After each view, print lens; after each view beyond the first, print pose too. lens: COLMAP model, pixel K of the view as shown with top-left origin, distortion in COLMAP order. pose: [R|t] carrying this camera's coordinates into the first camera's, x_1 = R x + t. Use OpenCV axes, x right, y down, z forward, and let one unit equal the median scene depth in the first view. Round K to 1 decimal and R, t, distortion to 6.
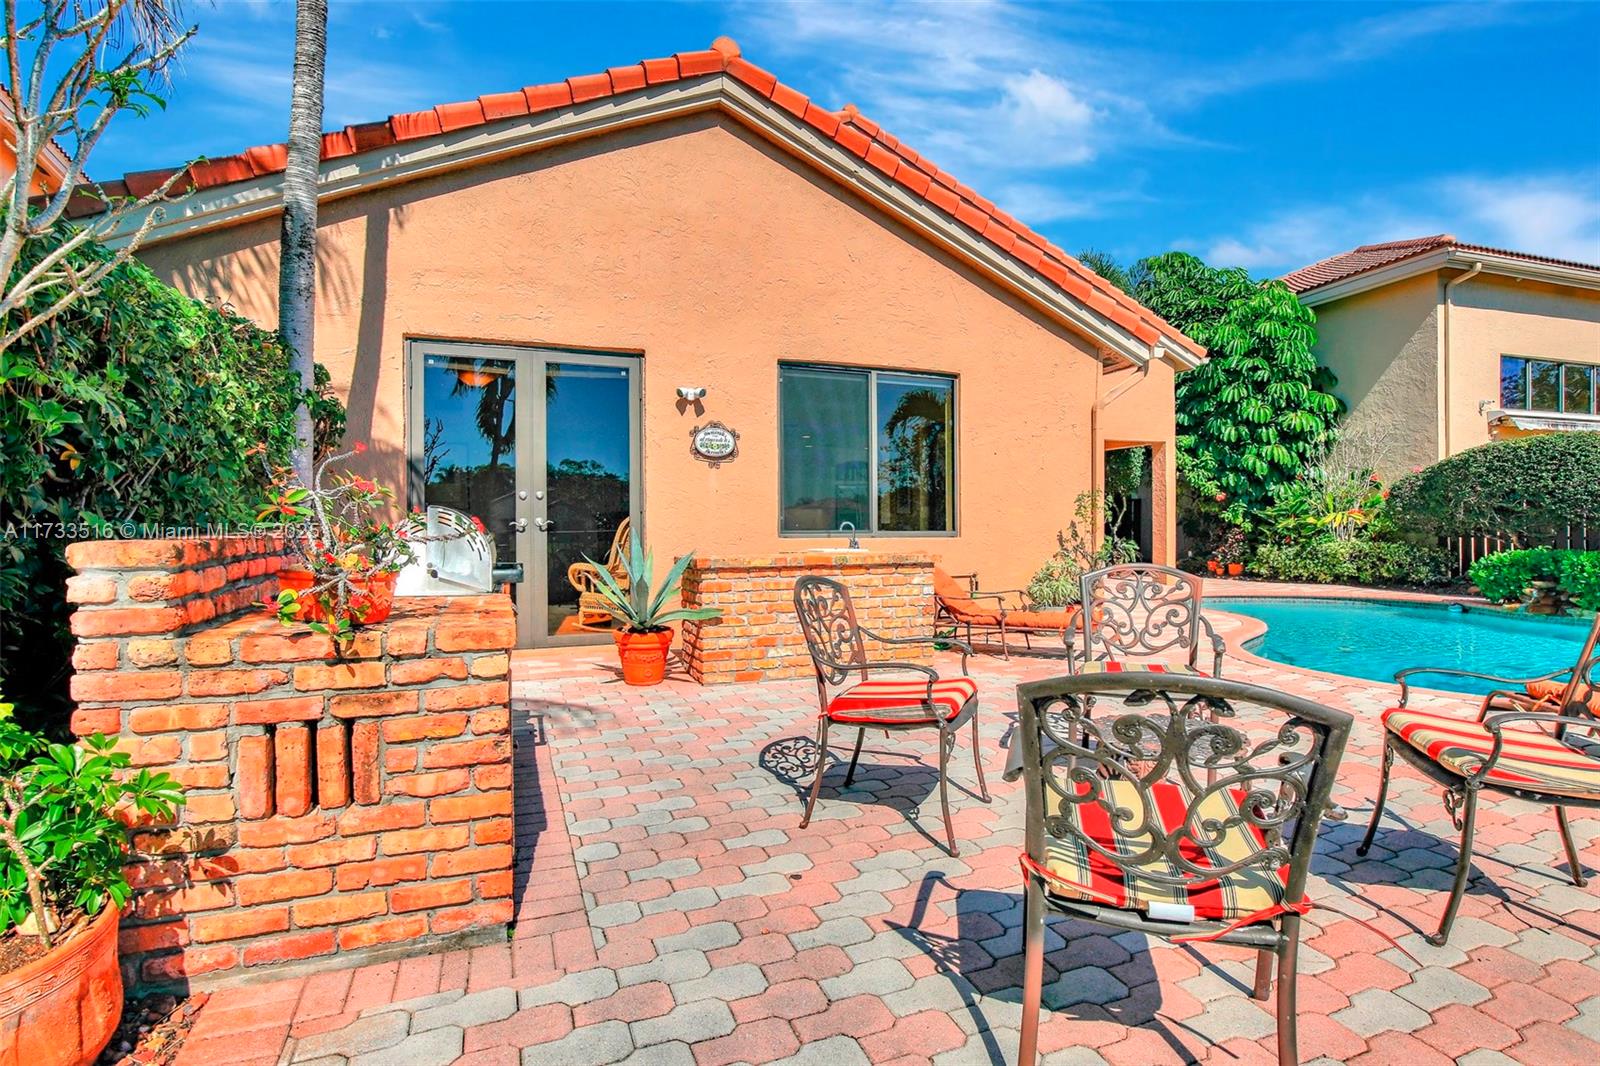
lens RADIAL K [[794.4, 0, 836.8], [0, 794.4, 542.8], [0, 0, 1]] dist [-0.025005, 0.000429]
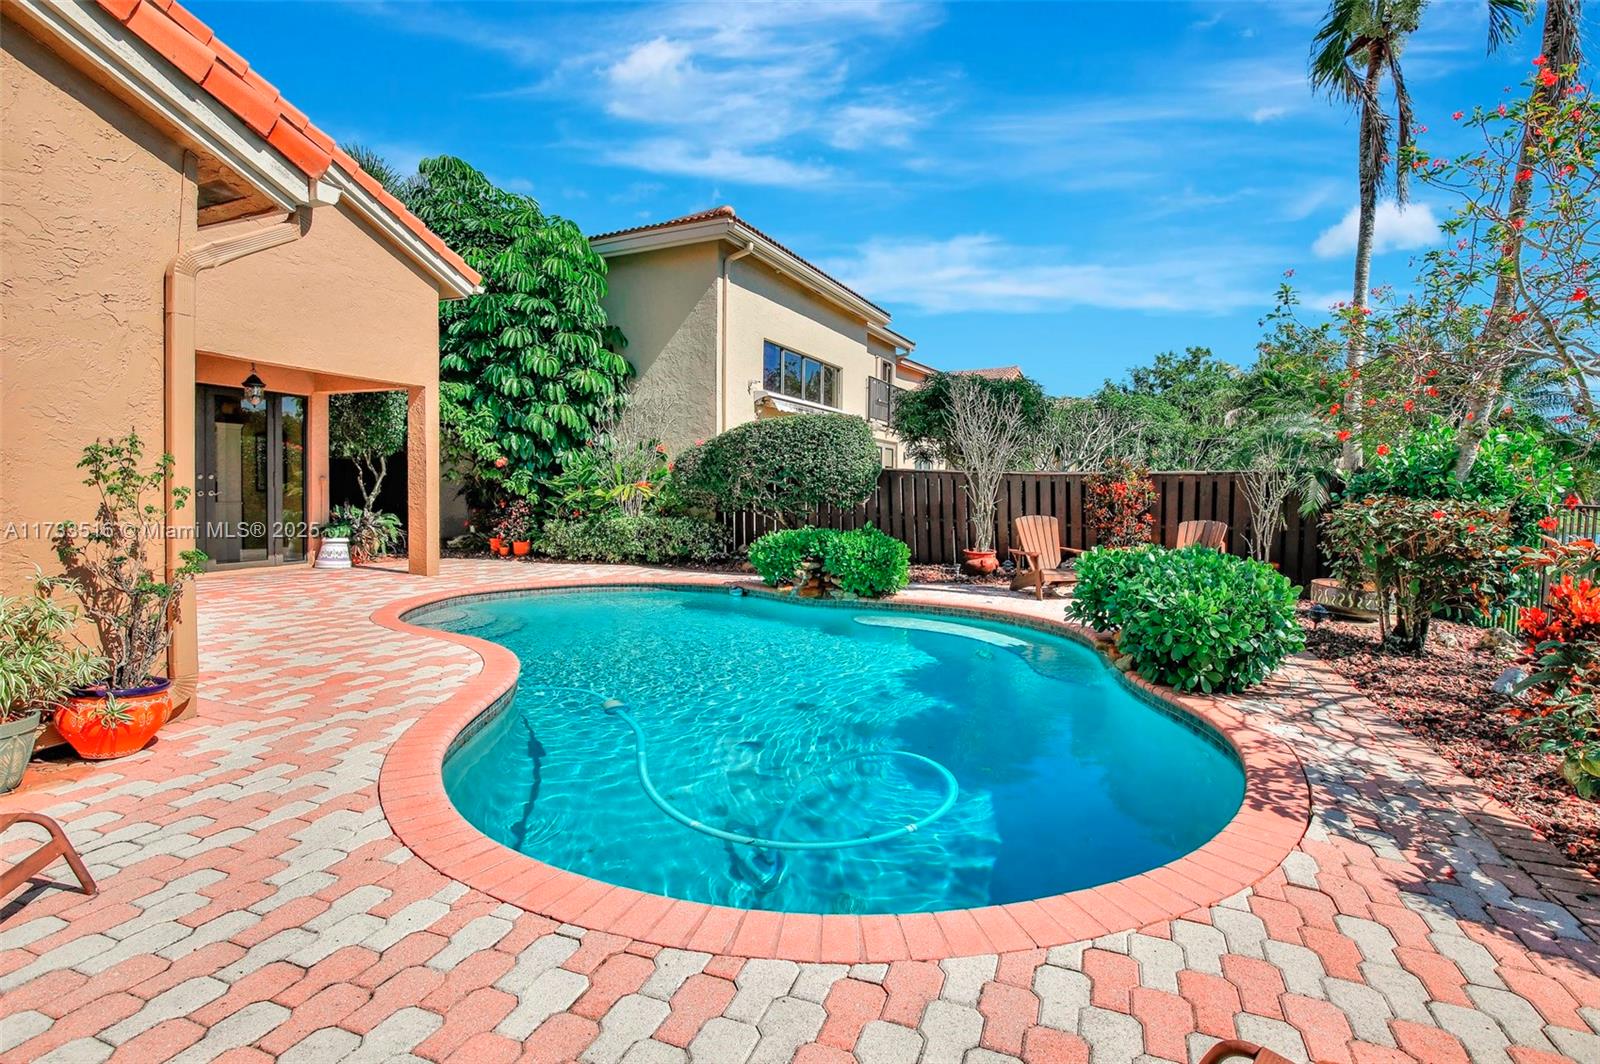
lens RADIAL K [[733.5, 0, 808.2], [0, 733.5, 512.4], [0, 0, 1]] dist [-0.046235, 0.000029]
pose [[0.696294, -0.007062, 0.717722, 0.170528], [-0.003361, 0.999909, 0.013098, -0.017595], [-0.717749, -0.011533, 0.696207, 0.251035]]
